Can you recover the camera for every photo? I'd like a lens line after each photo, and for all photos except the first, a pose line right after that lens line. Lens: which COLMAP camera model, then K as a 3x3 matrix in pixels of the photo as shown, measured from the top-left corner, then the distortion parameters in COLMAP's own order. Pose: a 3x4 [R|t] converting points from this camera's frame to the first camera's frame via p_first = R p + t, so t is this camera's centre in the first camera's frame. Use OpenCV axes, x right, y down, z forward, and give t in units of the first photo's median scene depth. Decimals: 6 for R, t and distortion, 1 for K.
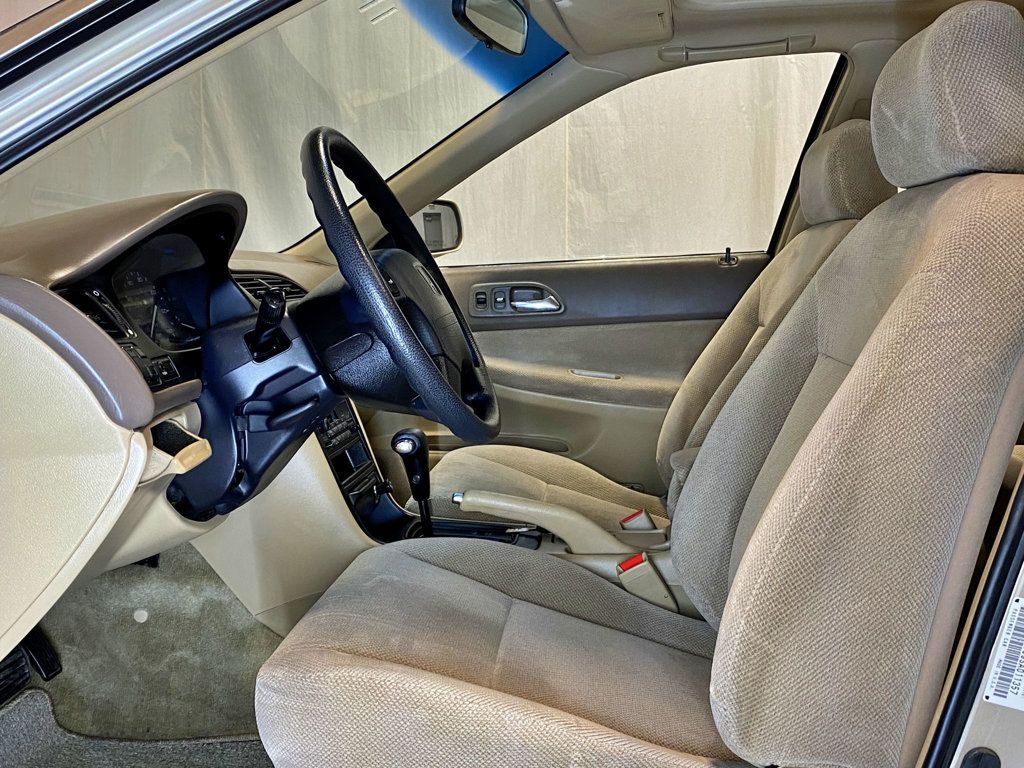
lens RADIAL K [[1082.1, 0, 519.1], [0, 1082.1, 378.2], [0, 0, 1]] dist [0.050454, 0.000000]
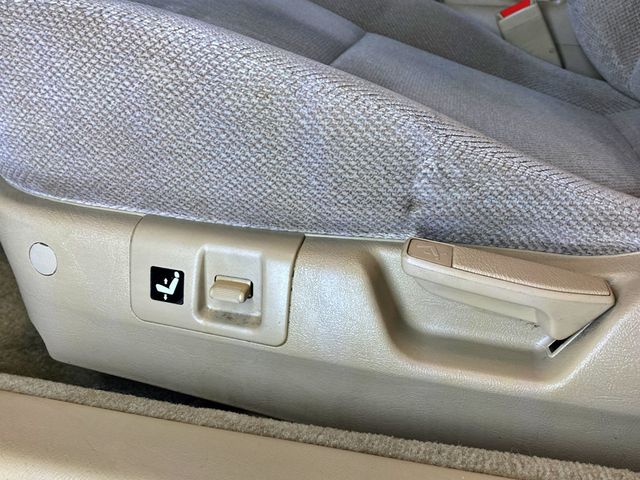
lens RADIAL K [[679.7, 0, 318.8], [0, 679.7, 239.3], [0, 0, 1]] dist [0.033470, 0.000000]
pose [[0.991054, 0.084851, -0.103014, 0.036666], [-0.050231, 0.952263, 0.301119, 0.281052], [0.123647, -0.293251, 0.948006, 0.646609]]
